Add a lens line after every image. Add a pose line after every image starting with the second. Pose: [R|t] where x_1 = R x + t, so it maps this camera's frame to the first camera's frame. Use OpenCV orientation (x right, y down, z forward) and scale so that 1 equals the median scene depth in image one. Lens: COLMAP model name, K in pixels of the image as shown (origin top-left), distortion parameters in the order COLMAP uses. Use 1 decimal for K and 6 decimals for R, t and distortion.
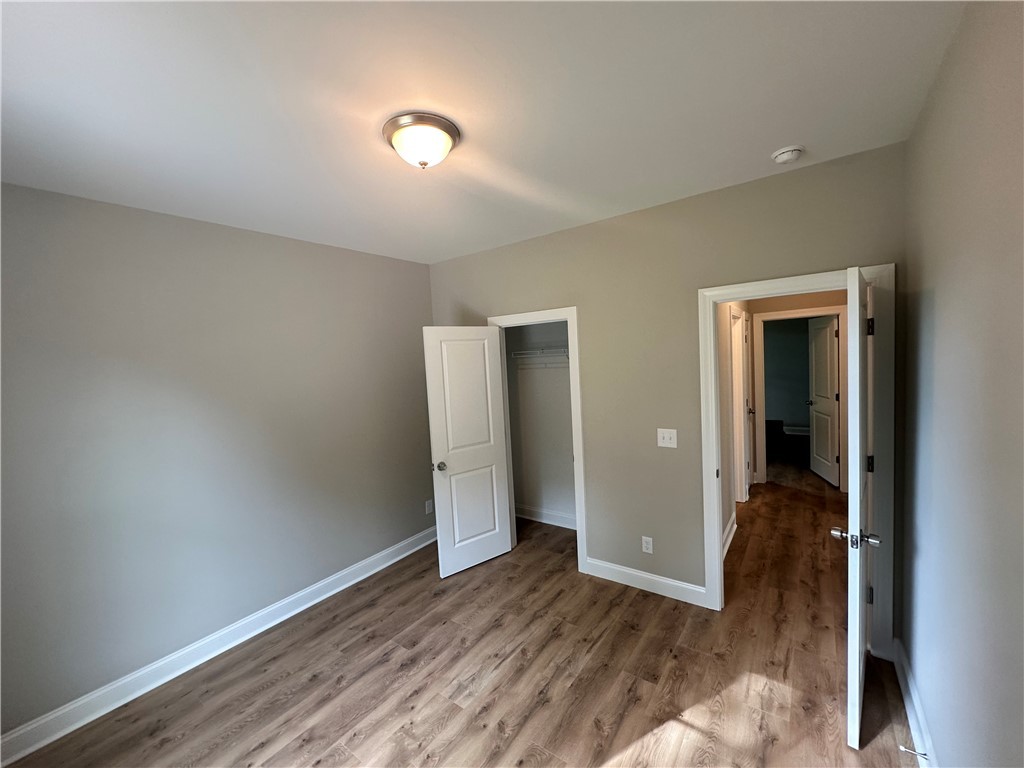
lens RADIAL K [[406.8, 0, 512.0], [0, 406.8, 384.0], [0, 0, 1]] dist [-0.005029, 0.000465]
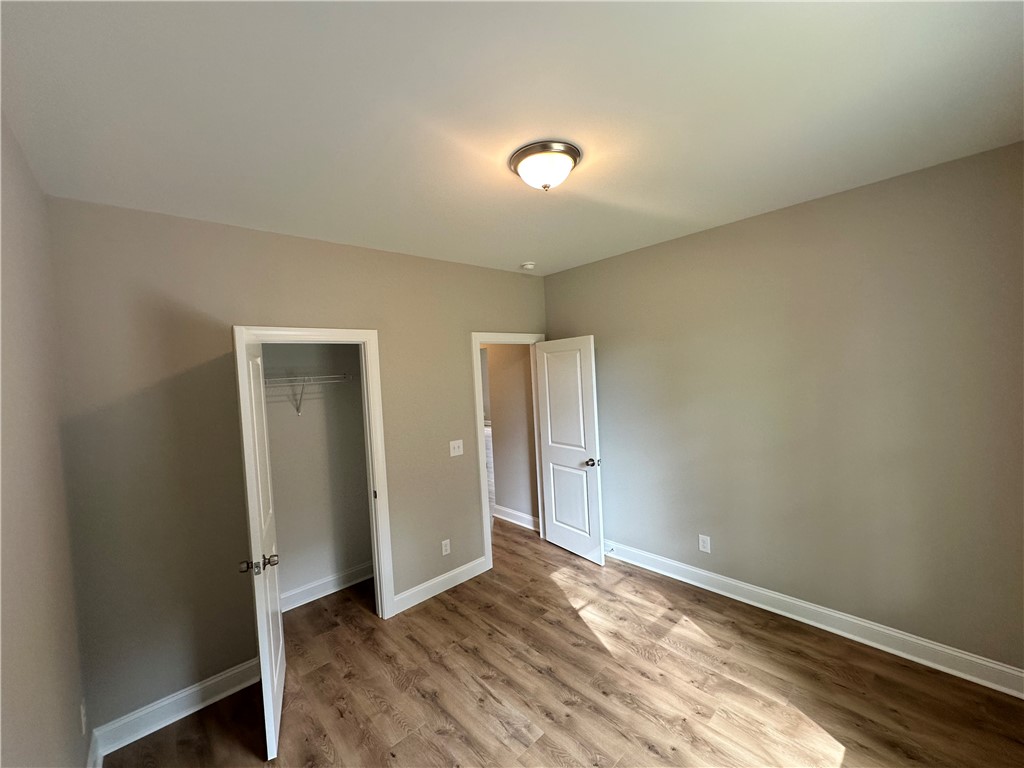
lens RADIAL K [[409.3, 0, 512.0], [0, 409.3, 384.0], [0, 0, 1]] dist [-0.001801, 0.000081]
pose [[0.193686, 0.015883, 0.980935, -0.947047], [0.102997, 0.994014, -0.036431, 0.004373], [-0.975642, 0.108090, 0.190891, 0.690017]]
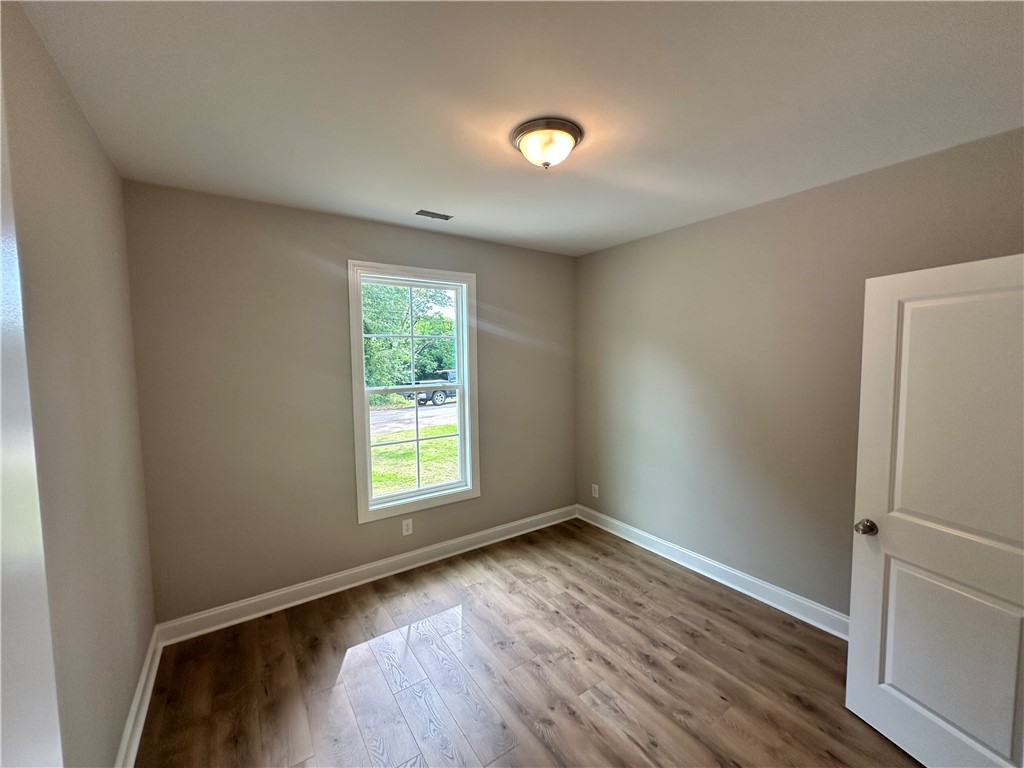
lens RADIAL K [[406.8, 0, 512.0], [0, 406.8, 384.0], [0, 0, 1]] dist [-0.005029, 0.000465]
pose [[-0.325977, 0.122581, -0.937397, 0.667658], [-0.028221, 0.989854, 0.139255, -0.079392], [0.944956, 0.071848, -0.319211, 0.956399]]
